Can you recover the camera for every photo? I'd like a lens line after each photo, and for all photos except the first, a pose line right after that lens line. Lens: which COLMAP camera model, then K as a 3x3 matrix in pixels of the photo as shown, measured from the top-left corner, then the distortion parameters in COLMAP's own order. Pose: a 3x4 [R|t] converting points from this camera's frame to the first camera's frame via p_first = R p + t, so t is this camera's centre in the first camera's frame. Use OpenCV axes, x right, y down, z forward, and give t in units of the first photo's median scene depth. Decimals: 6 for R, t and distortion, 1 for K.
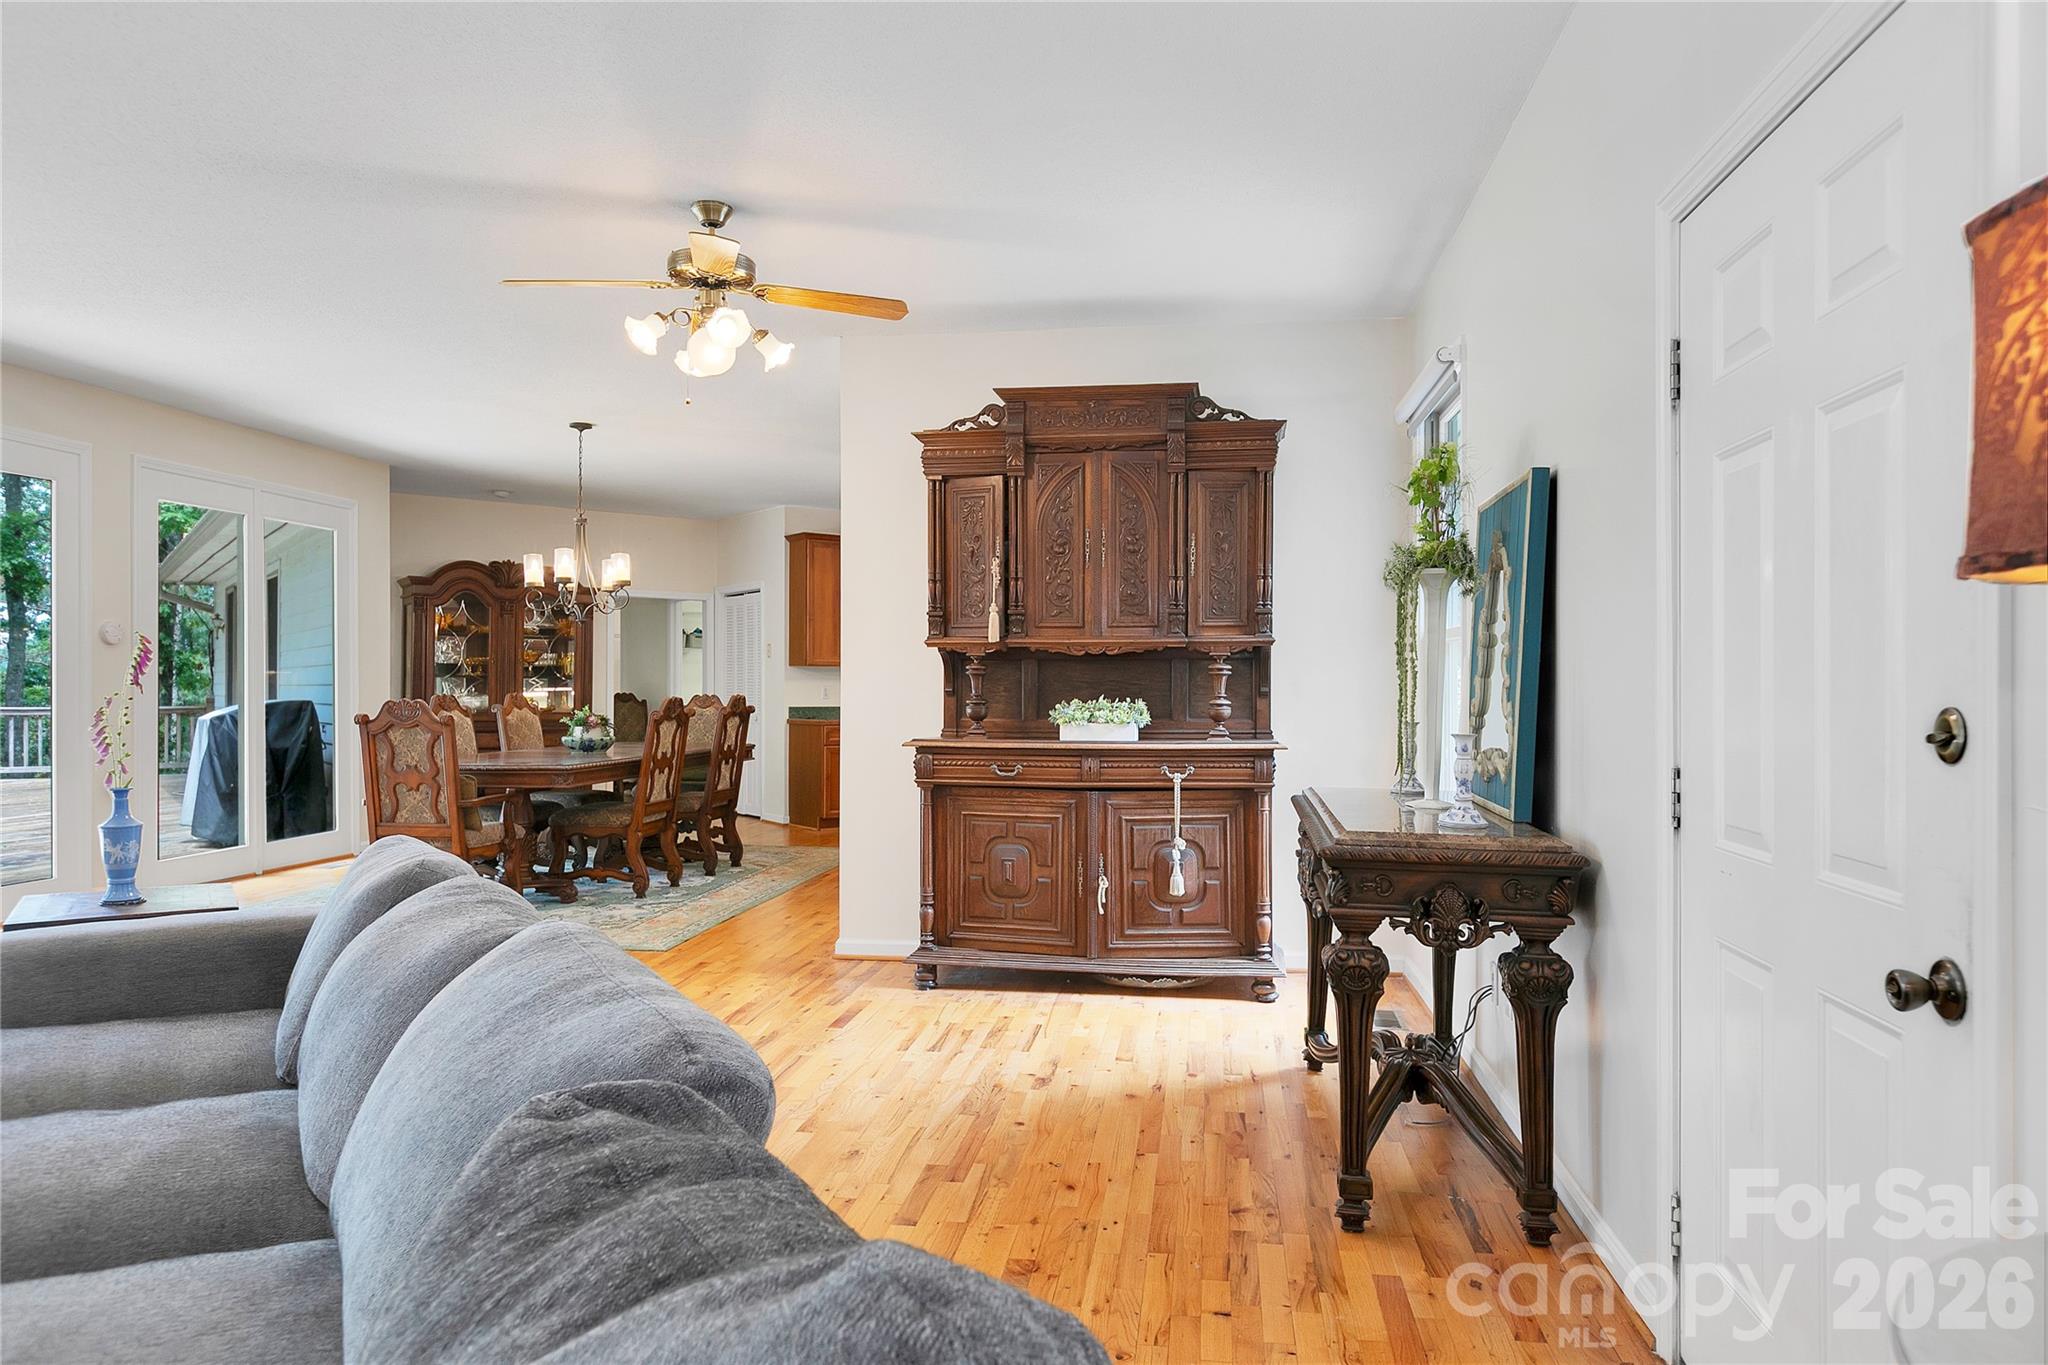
lens RADIAL K [[1295.2, 0, 1035.0], [0, 1295.2, 692.6], [0, 0, 1]] dist [0.002201, 0.000207]
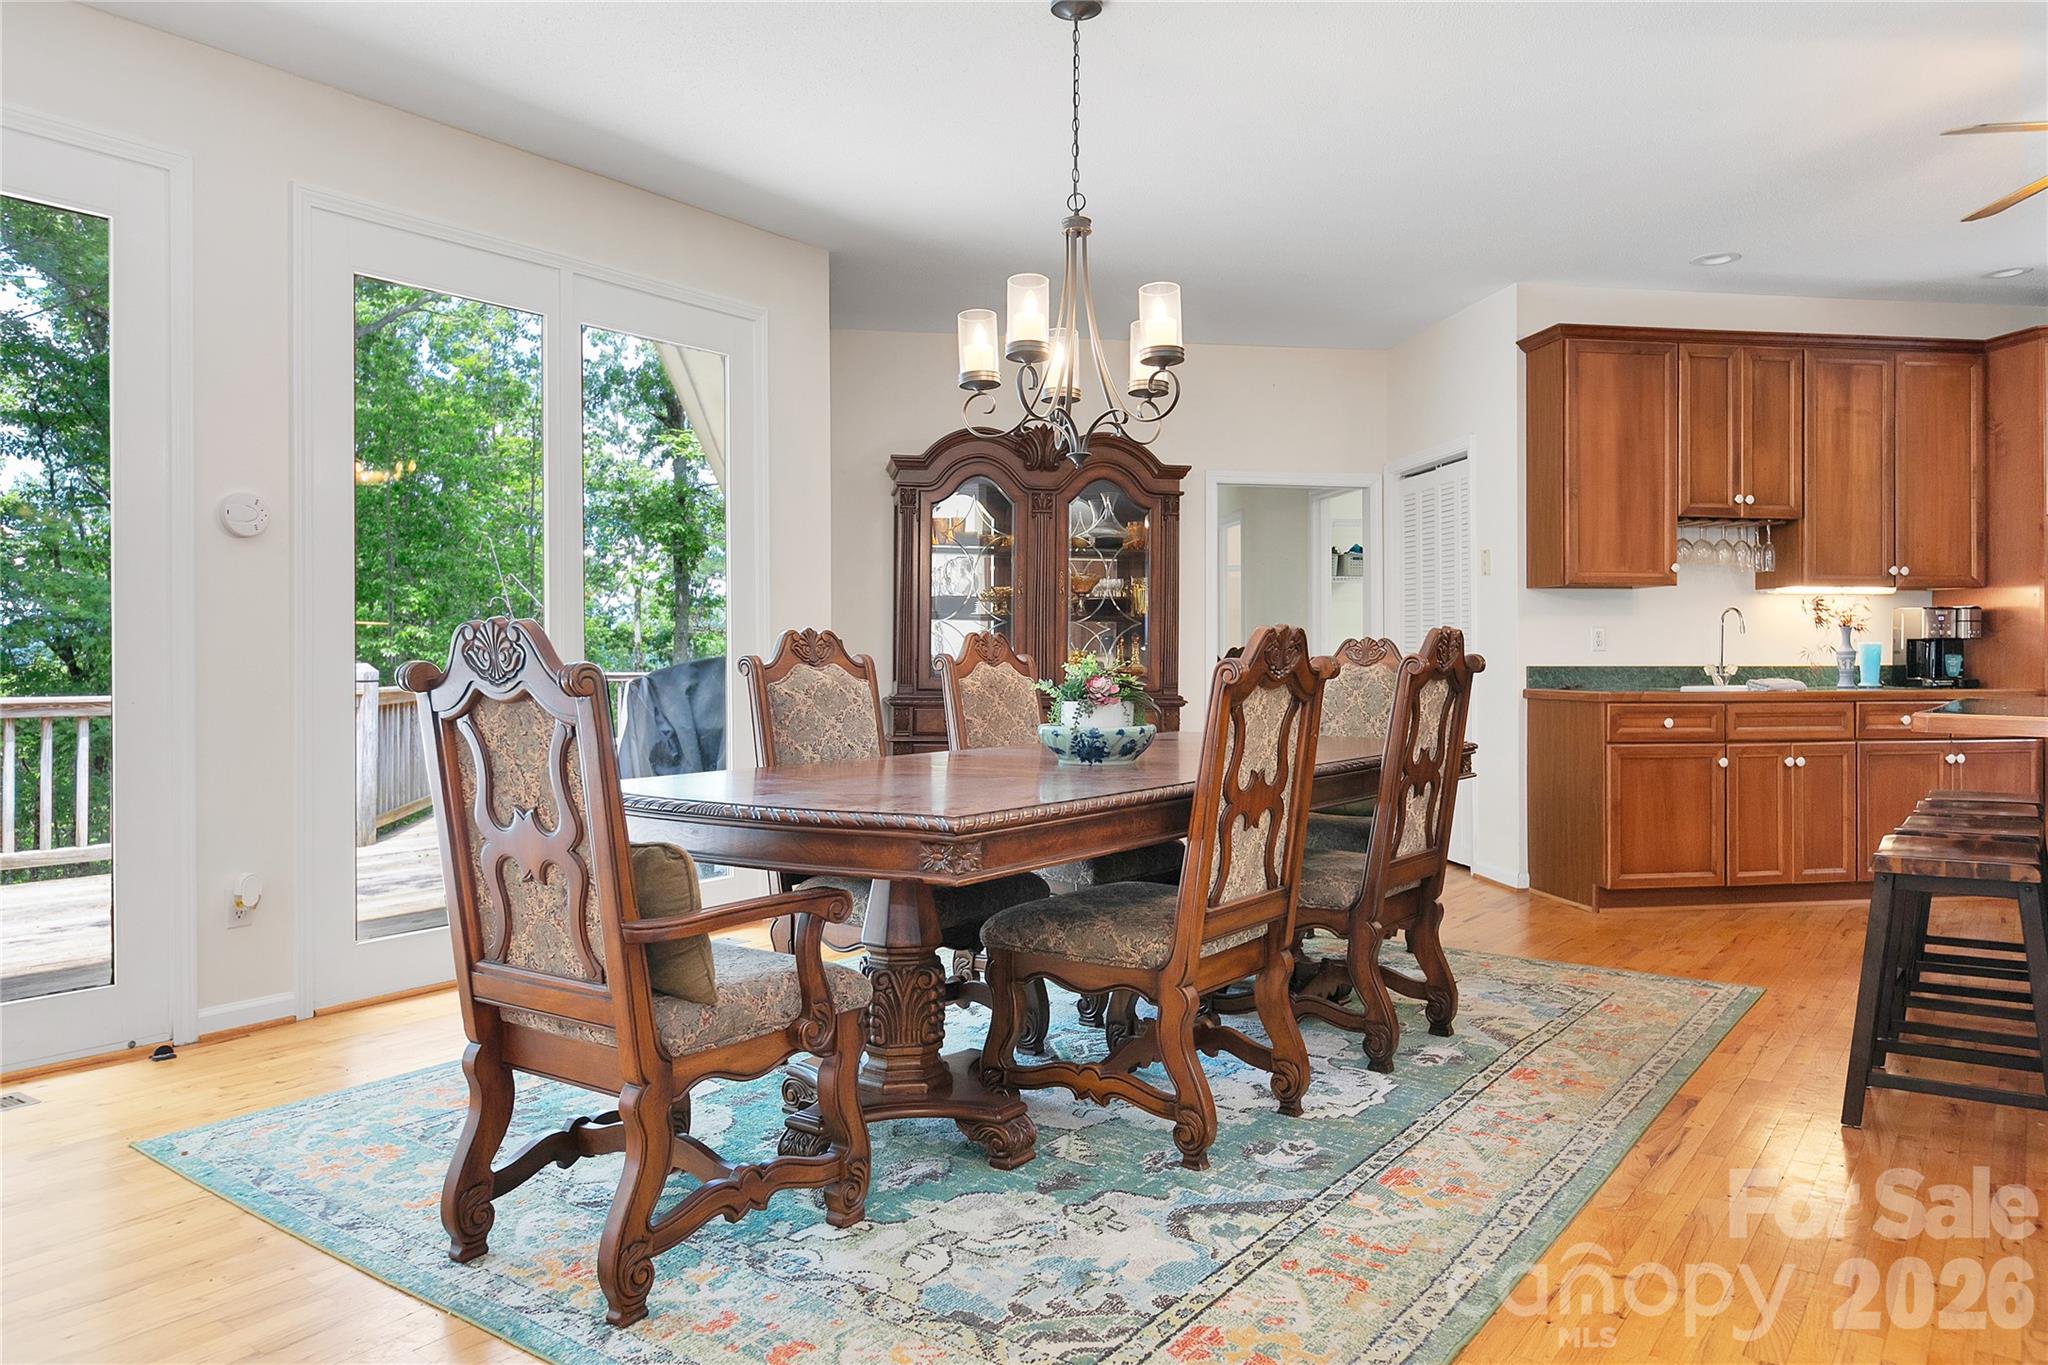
lens RADIAL K [[1403.5, 0, 1028.7], [0, 1403.5, 646.8], [0, 0, 1]] dist [0.011097, -0.000917]
pose [[0.883335, -0.007710, -0.468679, -0.148291], [0.002168, 0.999921, -0.012364, 0.014075], [0.468737, 0.009906, 0.883282, 0.588407]]
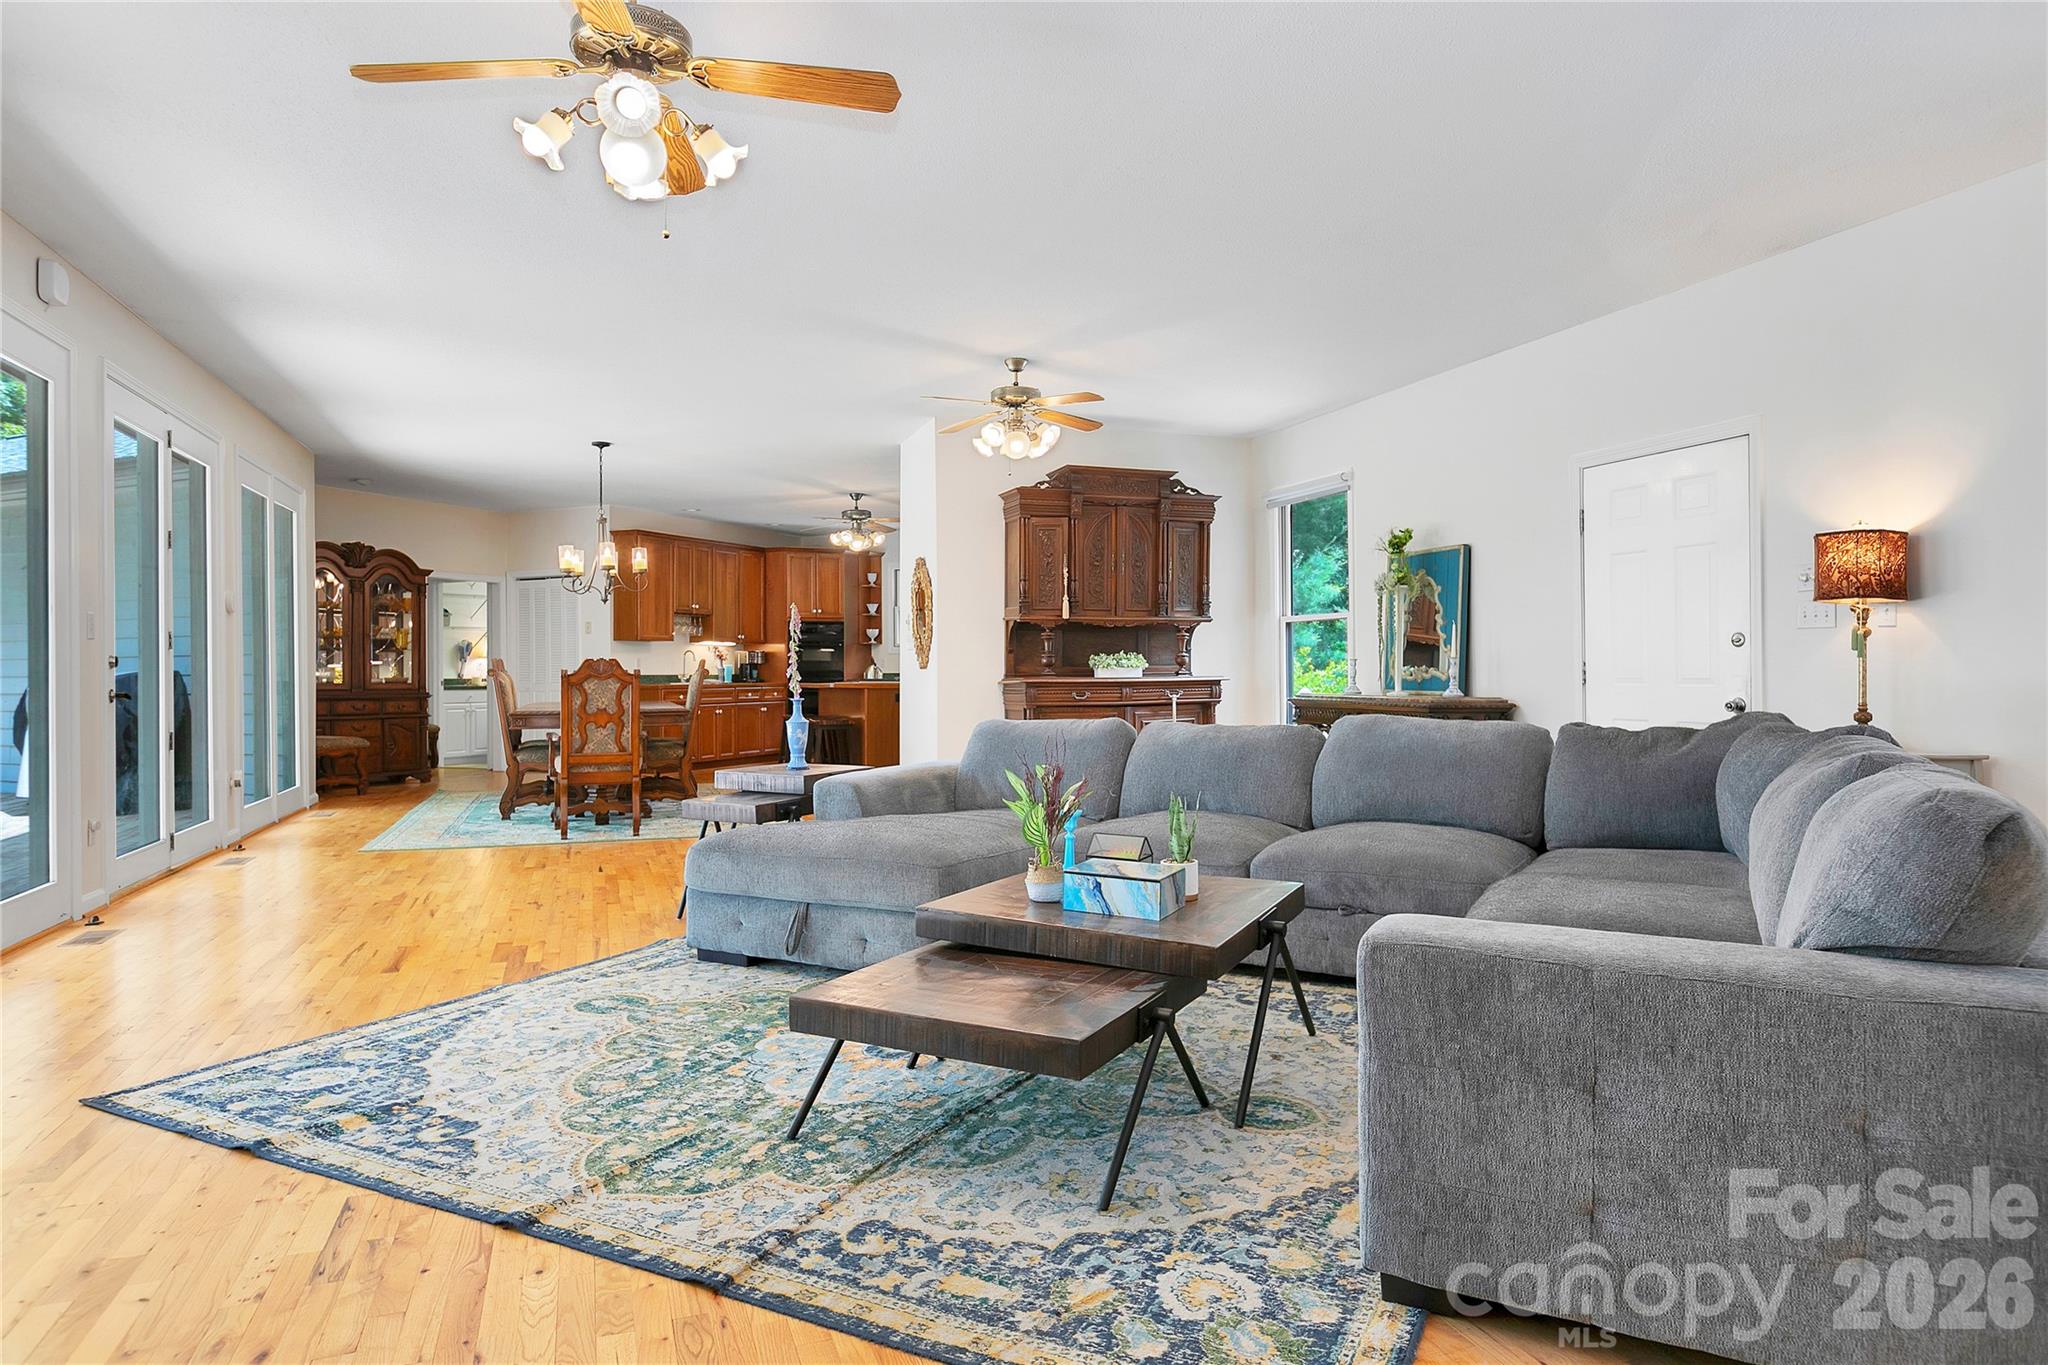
lens RADIAL K [[1179.1, 0, 1044.0], [0, 1179.1, 674.7], [0, 0, 1]] dist [0.006026, 0.000116]
pose [[0.878750, -0.009737, 0.477182, -0.530715], [0.010946, 0.999940, 0.000246, 0.021592], [-0.477156, 0.005007, 0.878804, -0.209826]]
